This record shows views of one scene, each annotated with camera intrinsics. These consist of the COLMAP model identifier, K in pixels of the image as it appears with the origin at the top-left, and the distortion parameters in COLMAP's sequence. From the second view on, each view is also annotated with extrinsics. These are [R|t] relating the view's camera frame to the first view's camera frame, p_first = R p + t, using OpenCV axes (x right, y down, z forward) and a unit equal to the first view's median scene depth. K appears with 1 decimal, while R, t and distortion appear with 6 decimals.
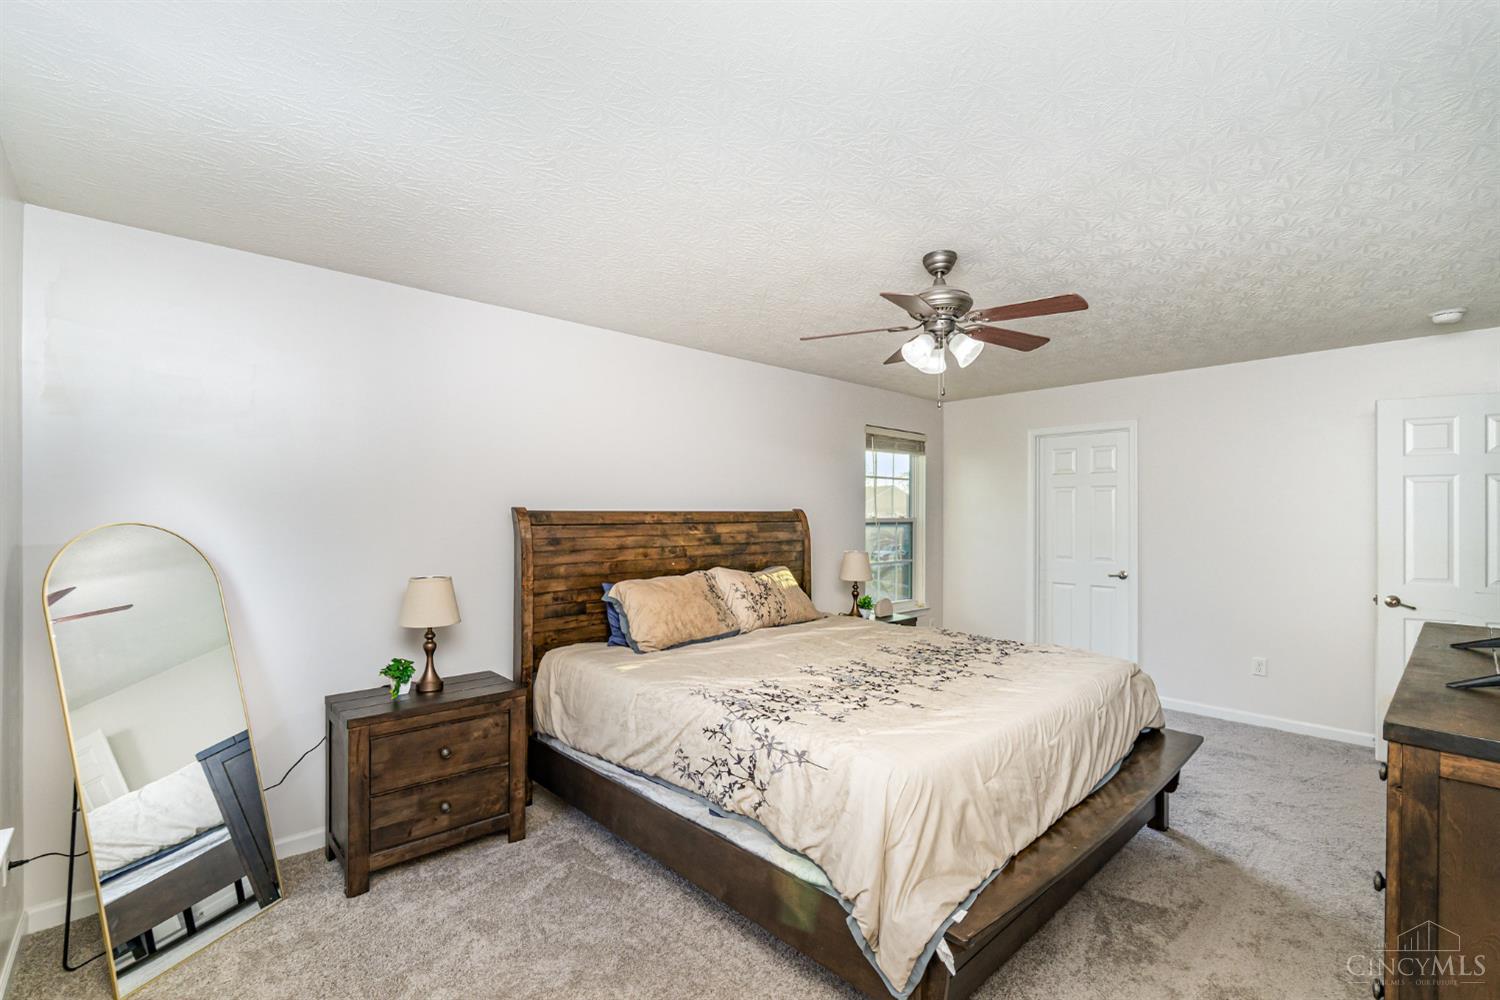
lens RADIAL K [[683.0, 0, 750.7], [0, 683.0, 510.5], [0, 0, 1]] dist [0.000567, 0.000012]
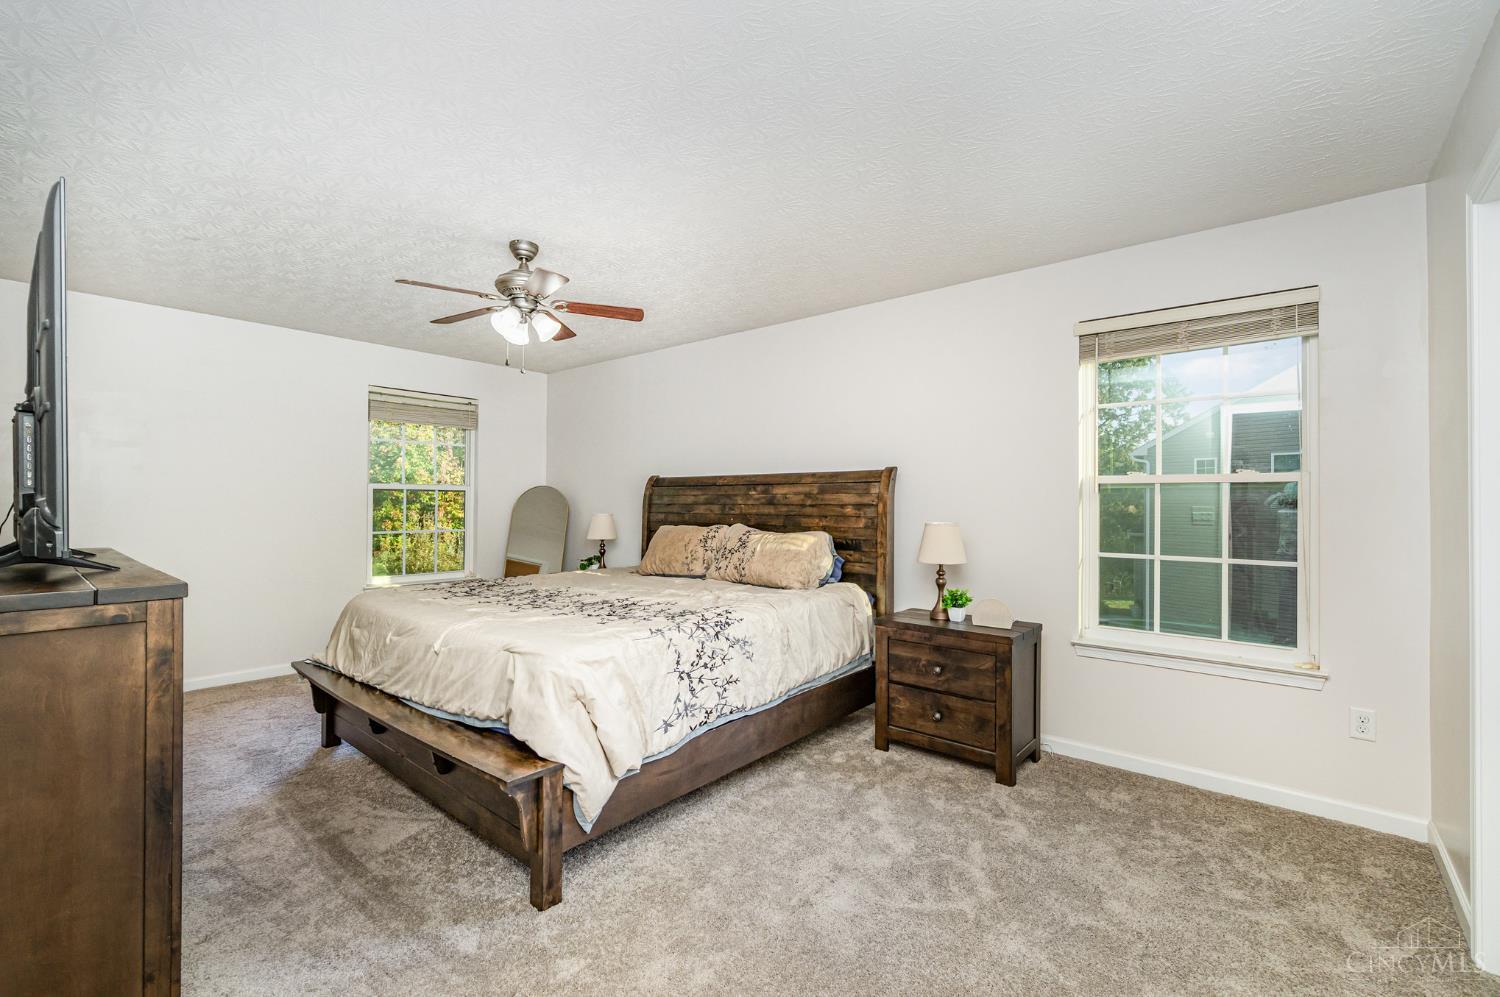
lens RADIAL K [[650.8, 0, 750.0], [0, 650.8, 495.6], [0, 0, 1]] dist [0.000969, -0.000088]
pose [[0.101112, -0.002378, -0.994872, 0.915852], [0.002979, 0.999993, -0.002087, 0.036215], [0.994871, -0.002753, 0.101119, 0.830474]]
